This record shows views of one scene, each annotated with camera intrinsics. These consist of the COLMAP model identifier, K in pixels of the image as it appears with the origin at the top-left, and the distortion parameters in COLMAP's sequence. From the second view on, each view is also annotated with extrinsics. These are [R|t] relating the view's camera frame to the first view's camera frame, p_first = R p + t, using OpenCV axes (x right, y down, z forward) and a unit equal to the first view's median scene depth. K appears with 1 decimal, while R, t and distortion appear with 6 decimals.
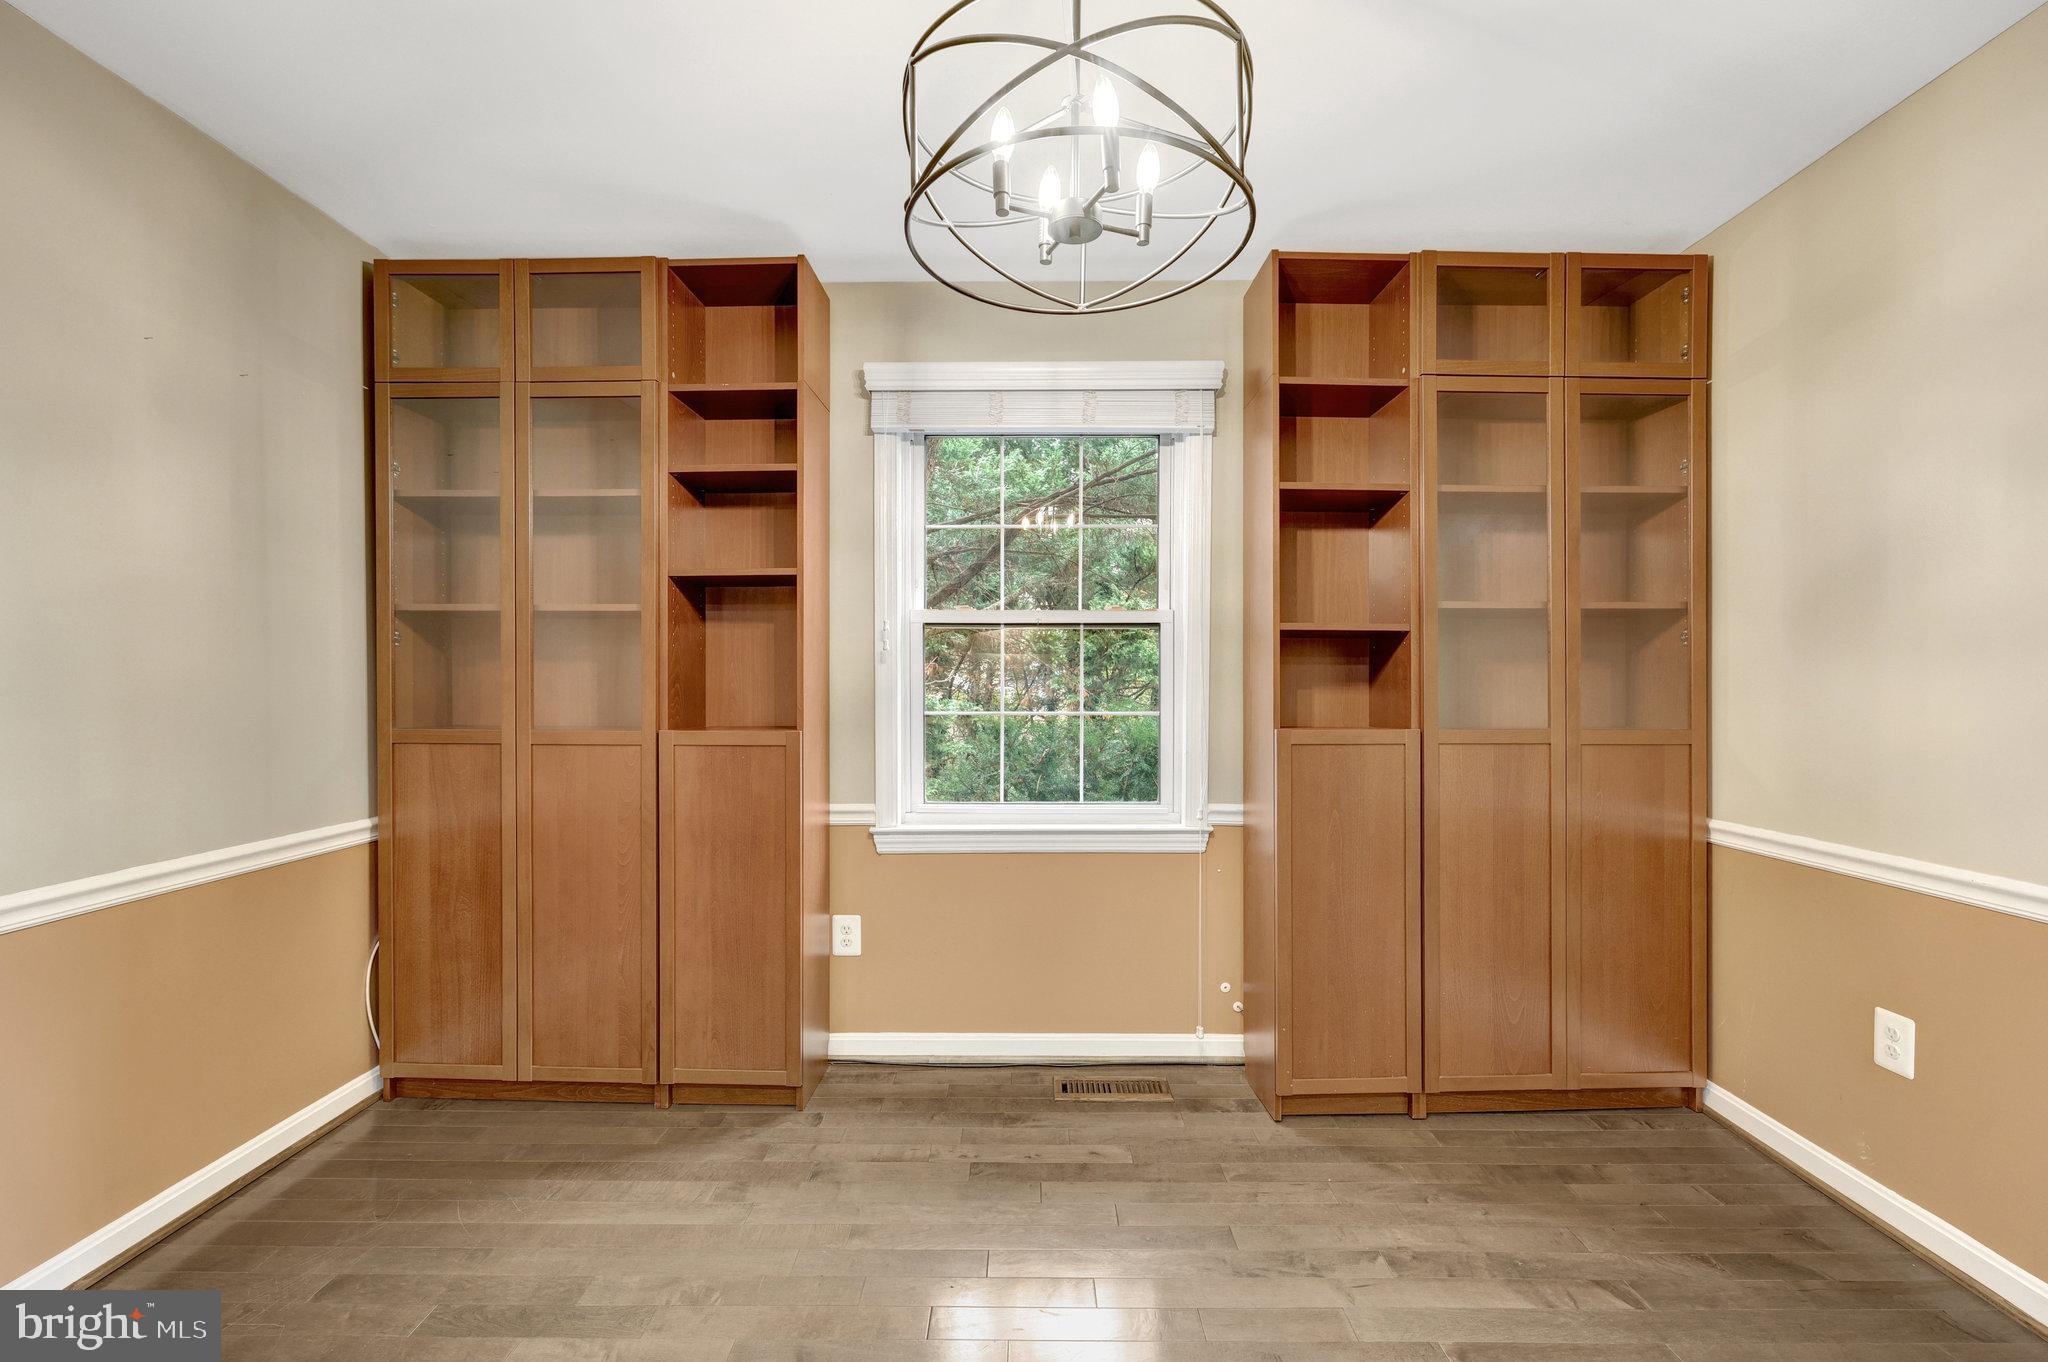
lens RADIAL K [[865.9, 0, 1030.6], [0, 865.9, 700.4], [0, 0, 1]] dist [0.001105, 0.000132]
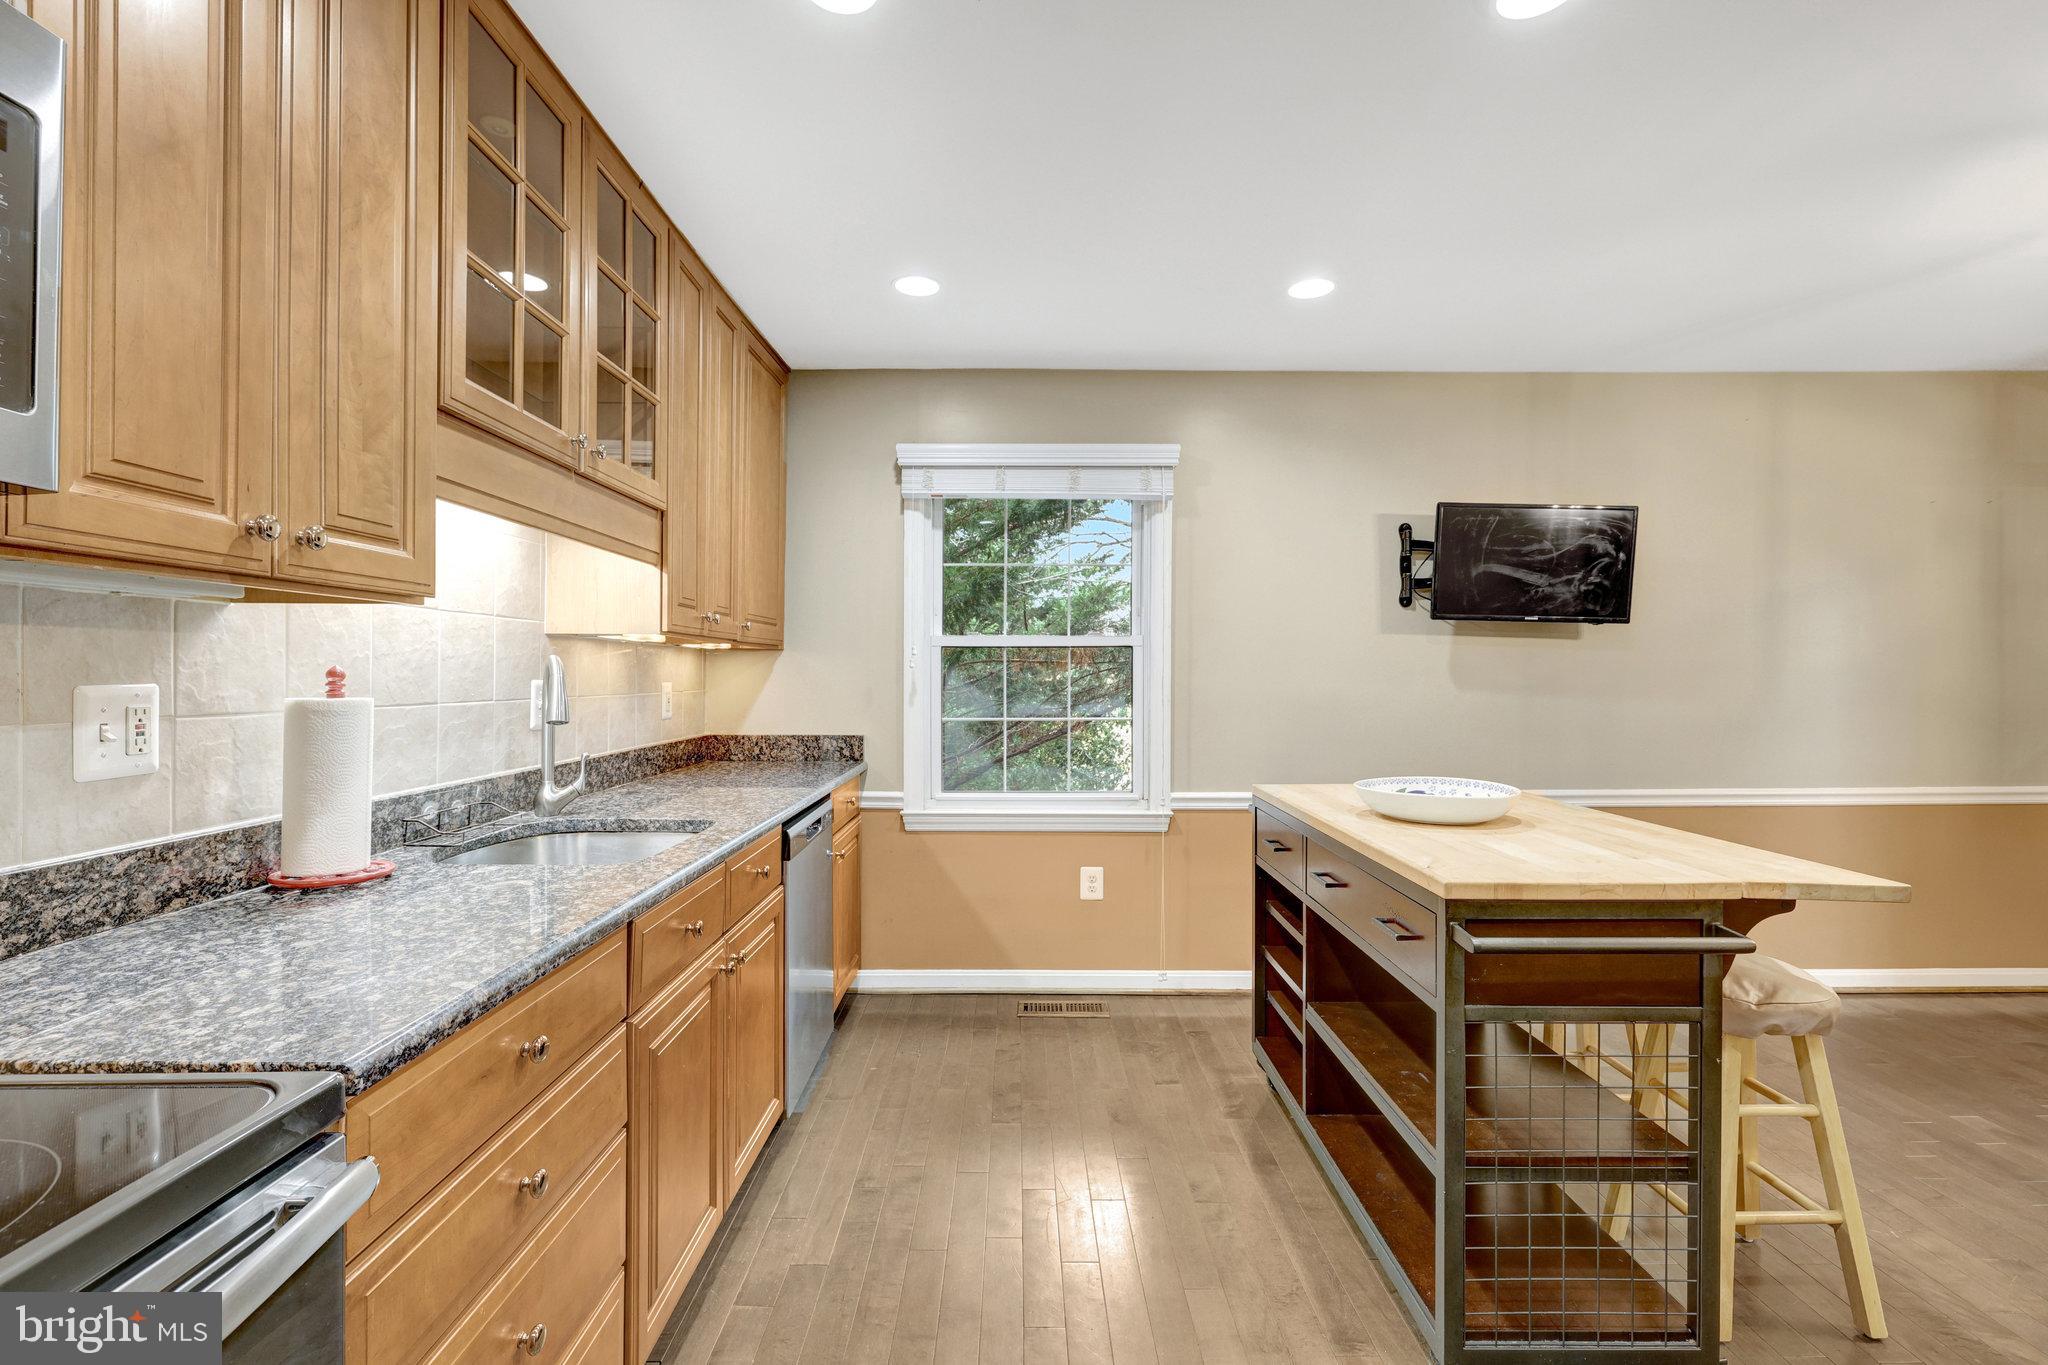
lens RADIAL K [[896.5, 0, 1024.0], [0, 896.5, 682.5], [0, 0, 1]] dist [0.004769, 0.000516]
pose [[0.014905, 0.010747, -0.999831, 0.658276], [-0.014805, 0.999835, 0.010526, -0.018124], [0.999779, 0.014645, 0.015062, -0.723928]]
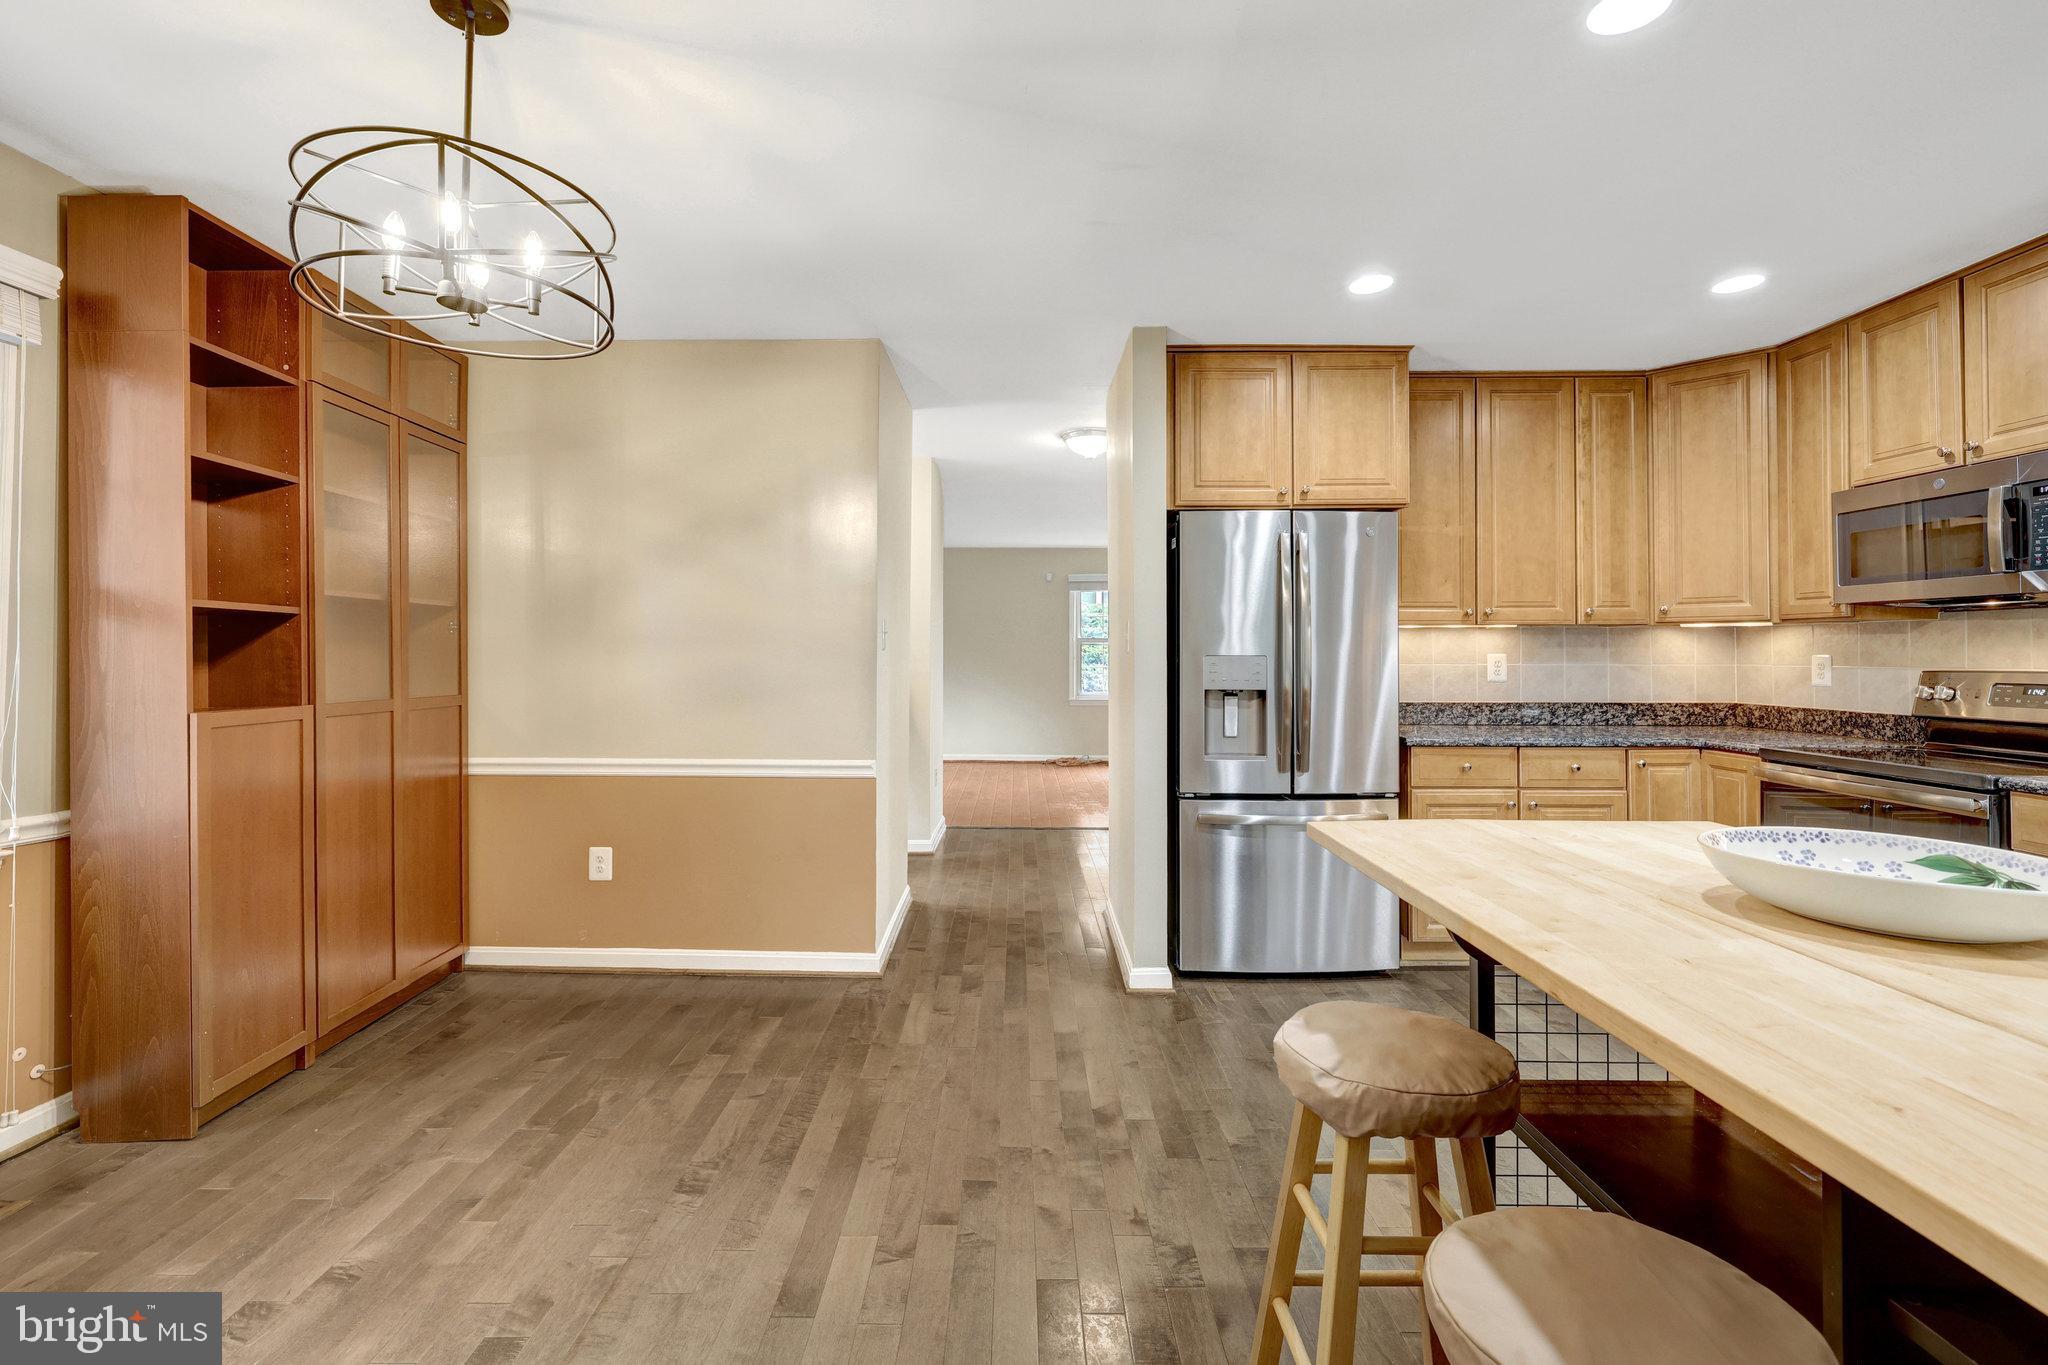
lens RADIAL K [[893.4, 0, 1018.1], [0, 893.4, 641.0], [0, 0, 1]] dist [0.000329, 0.000449]
pose [[-0.006462, 0.015603, 0.999857, -0.656945], [0.011378, 0.999815, -0.015528, -0.018686], [-0.999914, 0.011276, -0.006639, 0.116776]]
